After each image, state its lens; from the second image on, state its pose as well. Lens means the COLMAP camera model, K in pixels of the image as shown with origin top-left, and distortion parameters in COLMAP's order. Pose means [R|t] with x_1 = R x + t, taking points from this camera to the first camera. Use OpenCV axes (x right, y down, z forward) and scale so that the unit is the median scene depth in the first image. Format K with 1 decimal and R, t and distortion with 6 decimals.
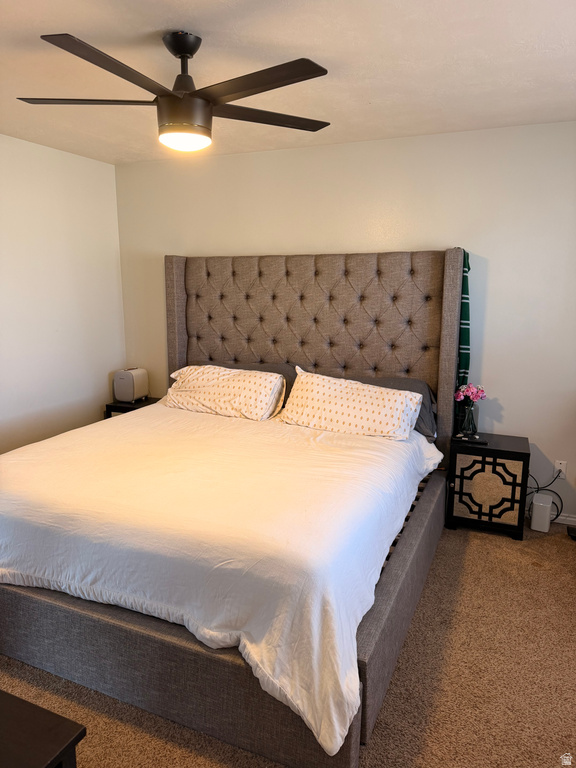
lens RADIAL K [[549.8, 0, 285.9], [0, 549.8, 385.0], [0, 0, 1]] dist [0.147975, 0.000046]
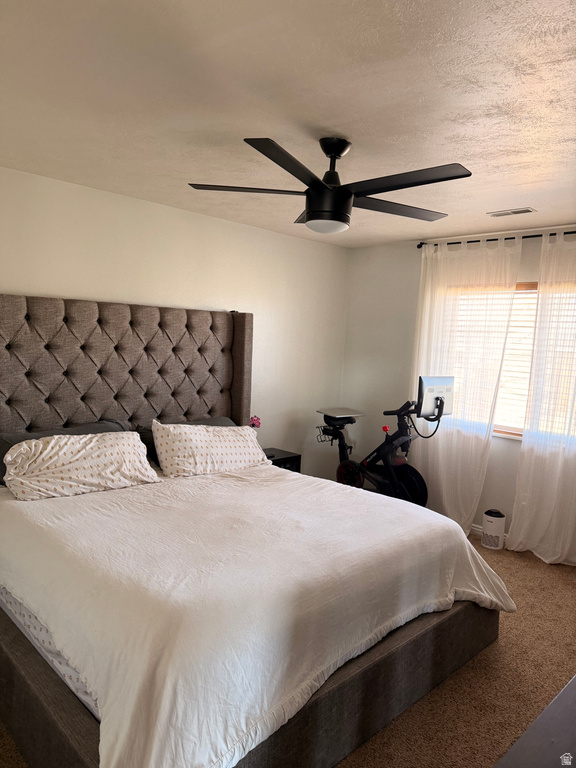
lens RADIAL K [[549.8, 0, 285.9], [0, 549.8, 385.0], [0, 0, 1]] dist [0.147975, 0.000046]
pose [[0.363847, -0.065649, 0.929142, -0.788620], [0.131846, 0.991099, 0.018397, -0.081321], [-0.922080, 0.115810, 0.369264, 0.421929]]
